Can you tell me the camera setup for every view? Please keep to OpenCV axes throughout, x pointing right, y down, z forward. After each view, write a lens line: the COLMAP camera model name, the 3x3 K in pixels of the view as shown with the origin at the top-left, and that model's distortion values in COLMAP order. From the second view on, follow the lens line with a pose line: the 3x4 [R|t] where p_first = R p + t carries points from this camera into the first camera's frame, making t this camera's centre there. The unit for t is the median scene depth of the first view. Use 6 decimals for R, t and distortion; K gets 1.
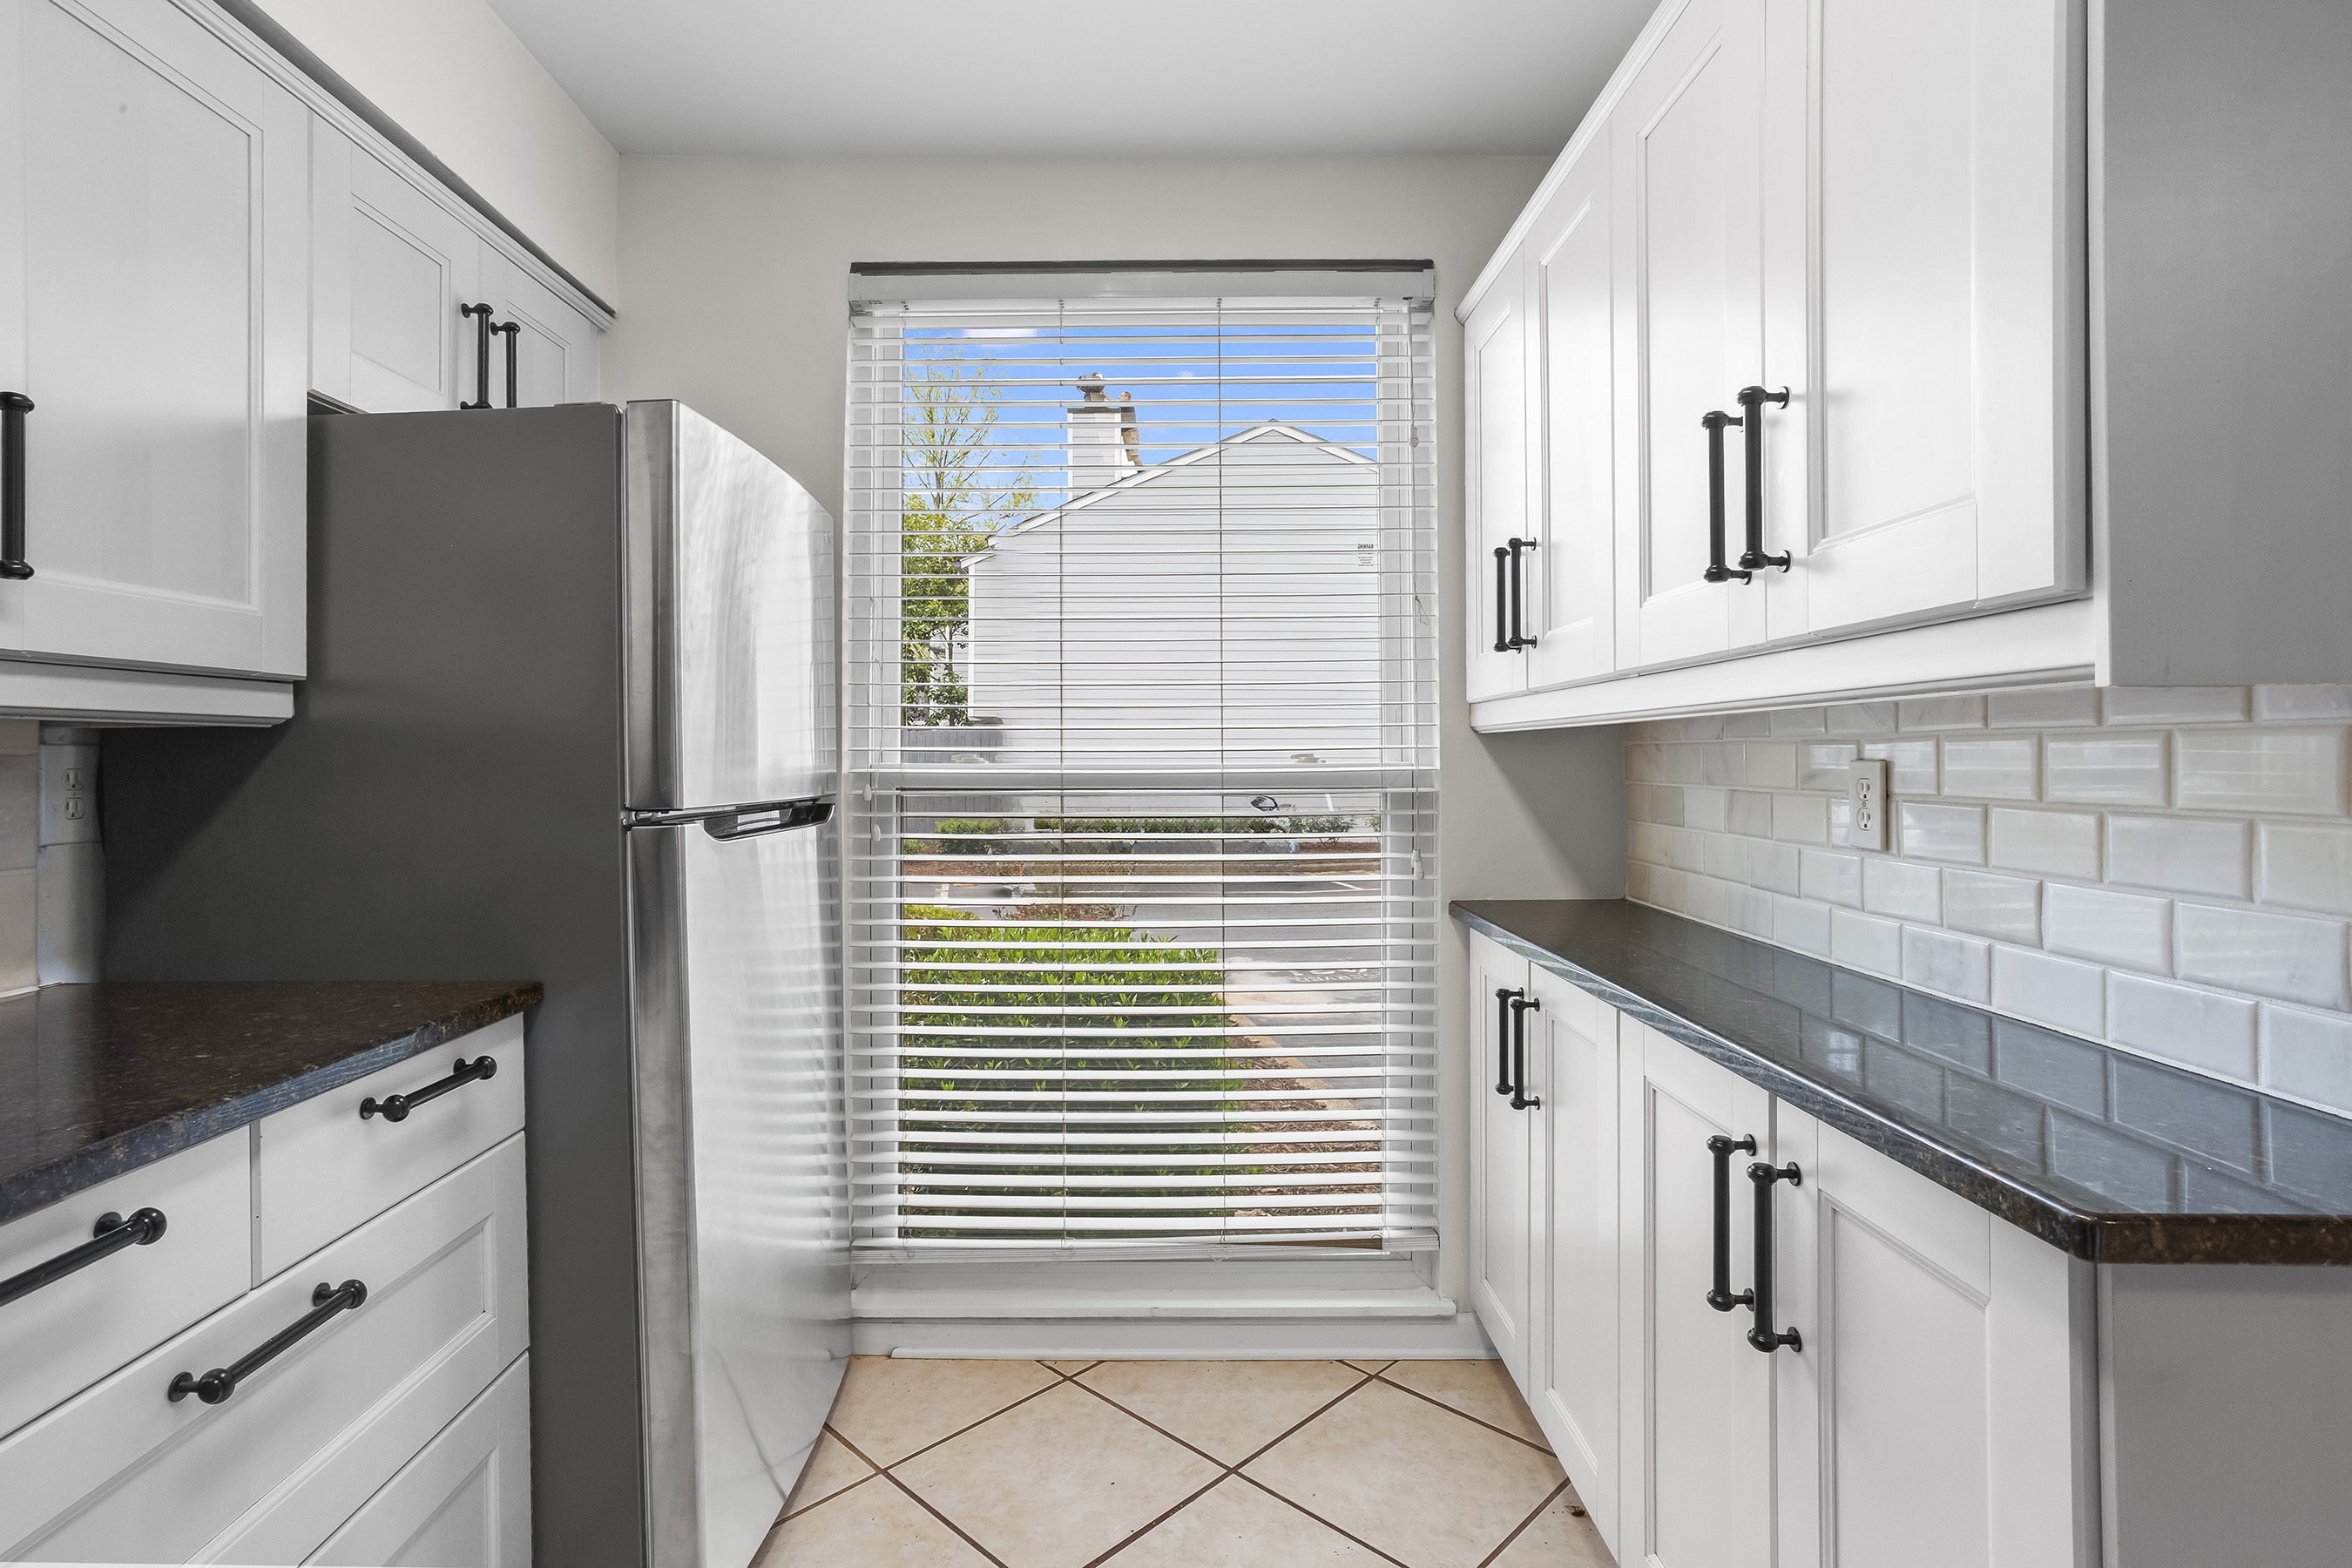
lens RADIAL K [[1134.9, 0, 1159.9], [0, 1134.9, 758.9], [0, 0, 1]] dist [0.001430, 0.001154]
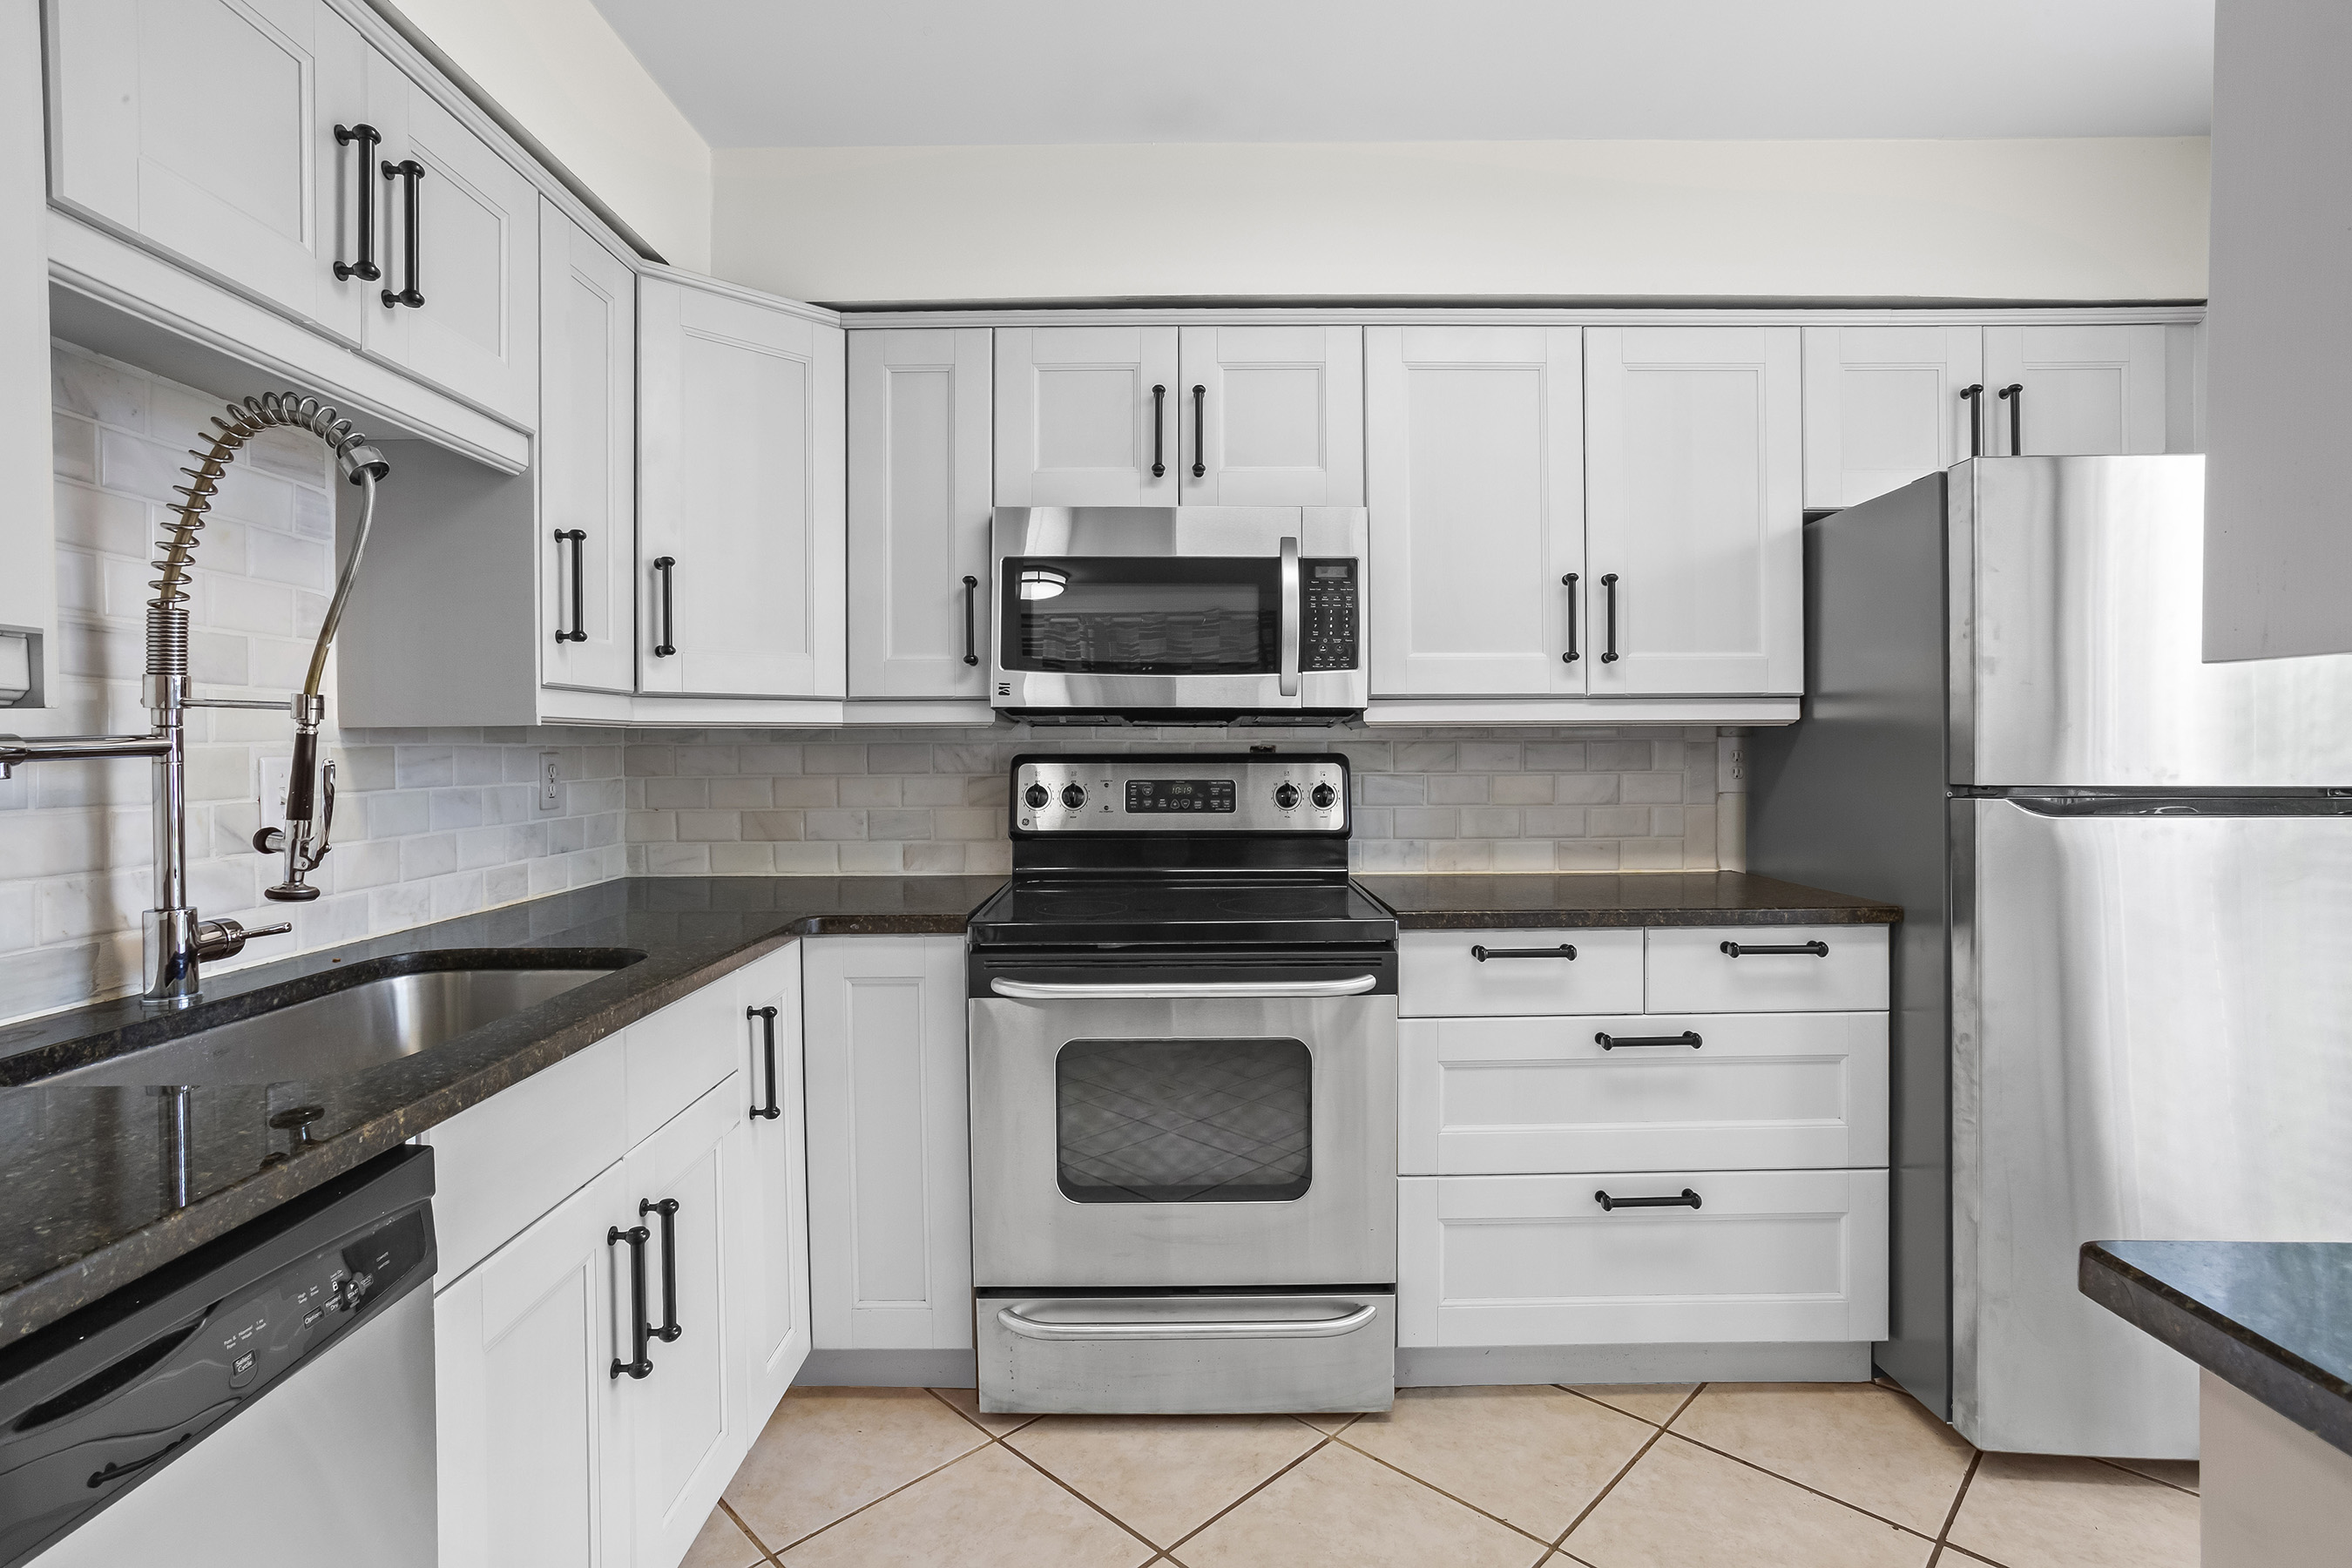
lens RADIAL K [[1134.9, 0, 1159.9], [0, 1134.9, 758.9], [0, 0, 1]] dist [0.001430, 0.001154]
pose [[-0.006008, 0.008636, -0.999945, 0.828613], [0.009364, 0.999919, 0.008579, -0.002465], [0.999938, -0.009312, -0.006088, 0.119431]]
